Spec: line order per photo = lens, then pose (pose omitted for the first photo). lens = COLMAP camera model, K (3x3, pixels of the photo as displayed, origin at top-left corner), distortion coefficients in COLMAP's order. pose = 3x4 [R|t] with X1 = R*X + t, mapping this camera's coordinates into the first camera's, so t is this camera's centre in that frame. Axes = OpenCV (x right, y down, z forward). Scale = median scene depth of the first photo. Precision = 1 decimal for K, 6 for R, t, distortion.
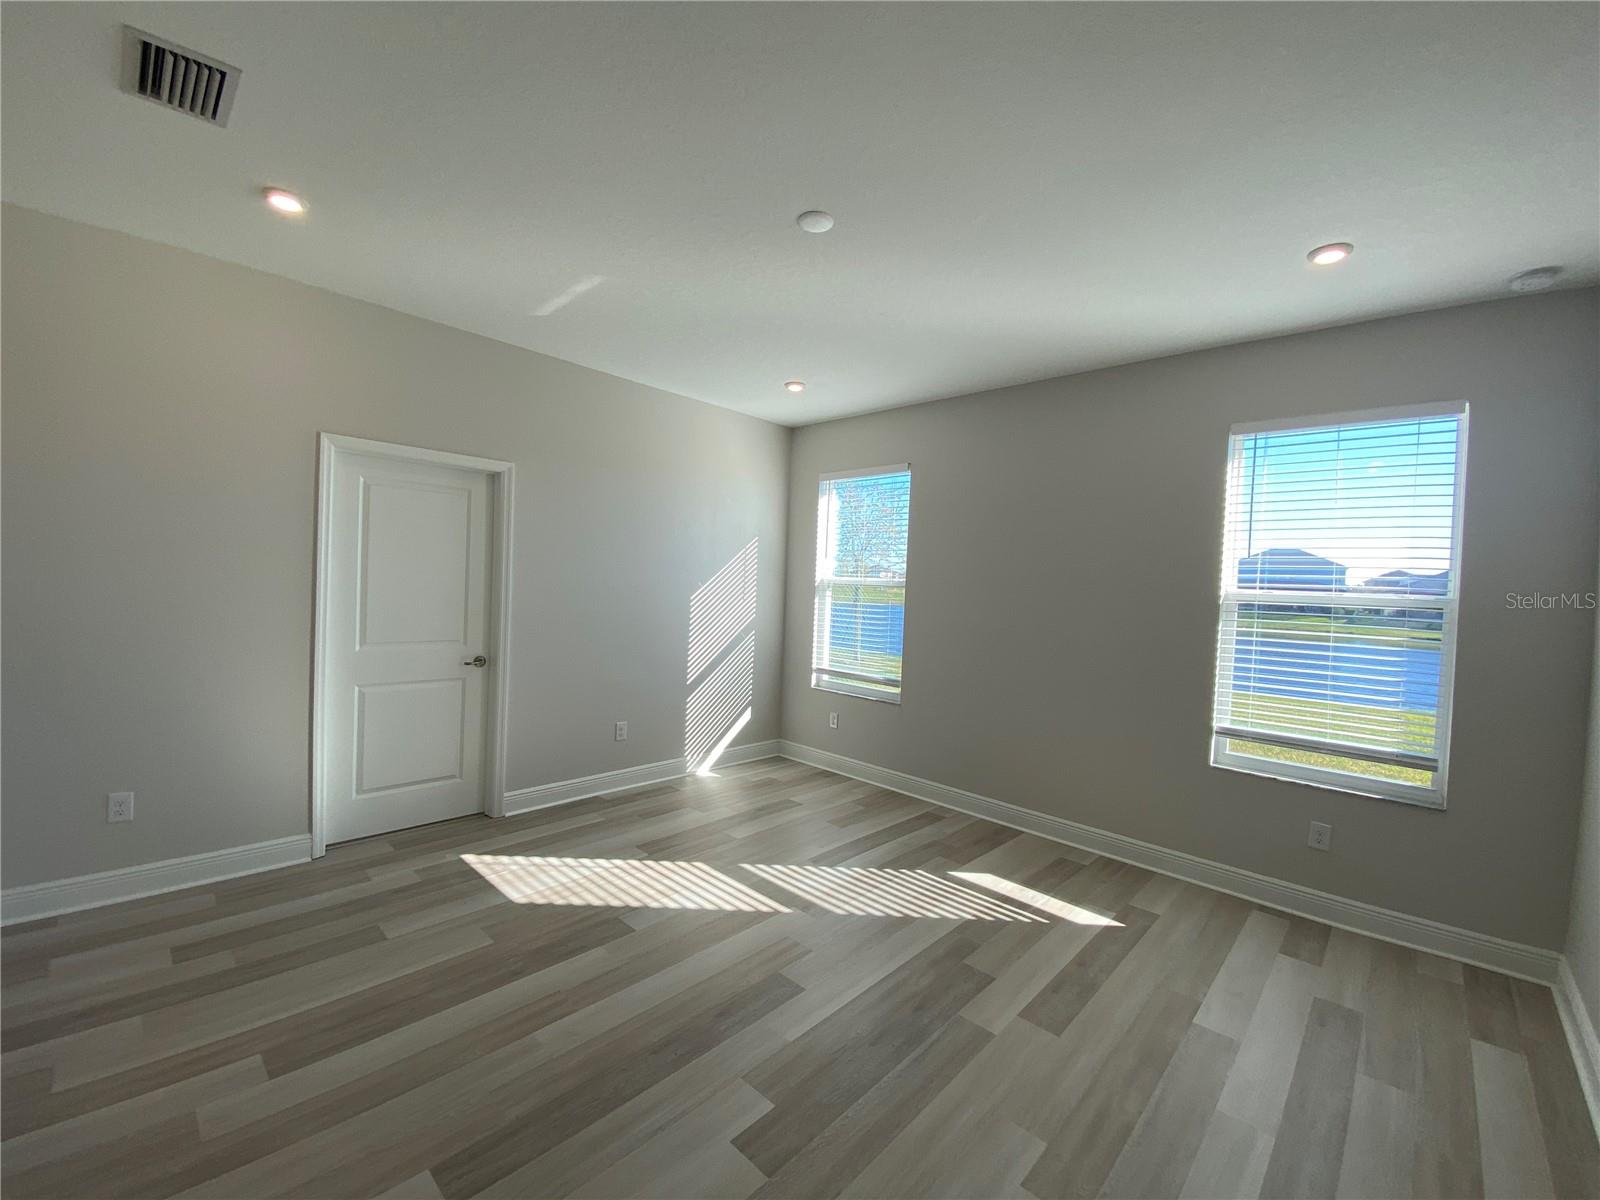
lens RADIAL K [[652.4, 0, 796.1], [0, 652.4, 602.8], [0, 0, 1]] dist [0.022162, -0.020759]
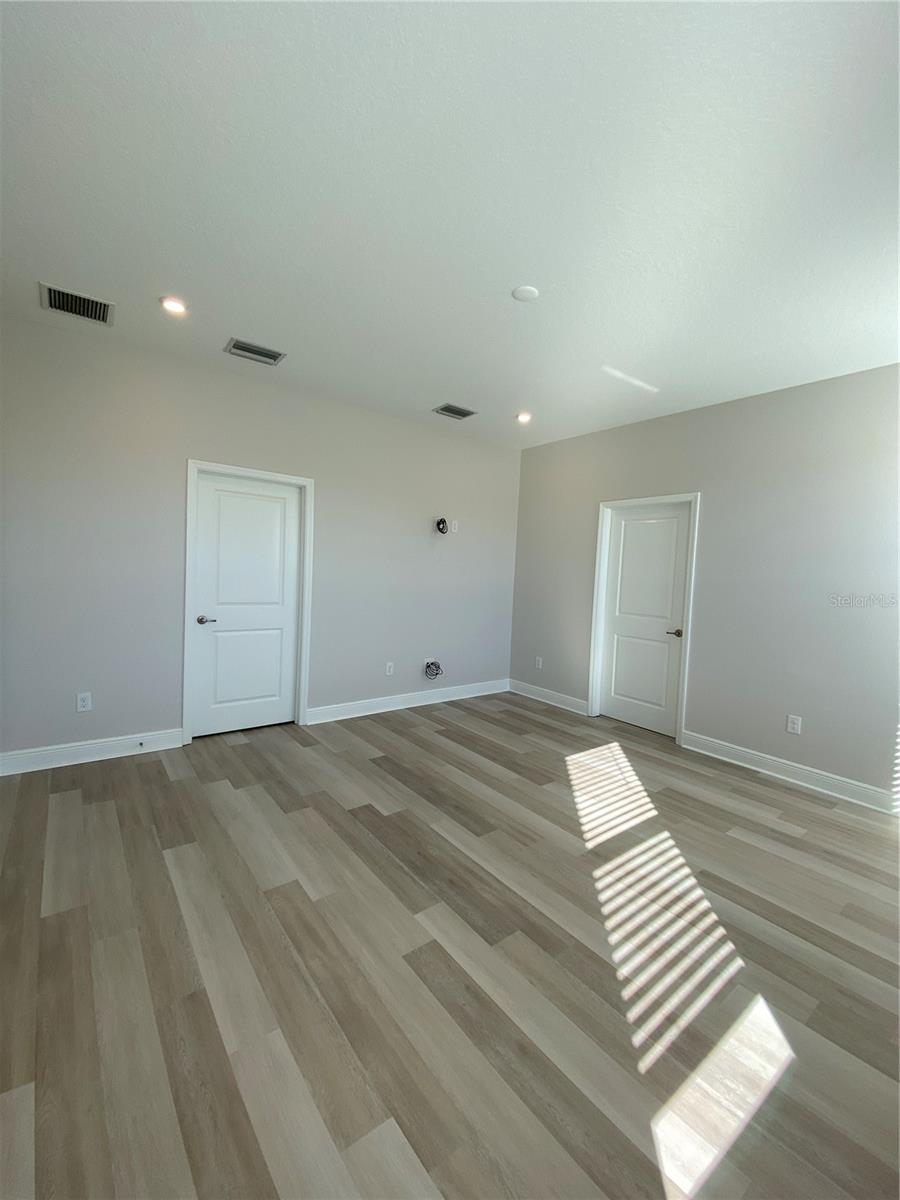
lens RADIAL K [[489.3, 0, 450.0], [0, 489.3, 600.0], [0, 0, 1]] dist [0.022162, -0.020759]
pose [[-0.151882, 0.014602, -0.988291, 0.821587], [-0.085295, 0.995967, 0.027823, 0.034982], [0.984711, 0.088522, -0.150024, 0.799891]]
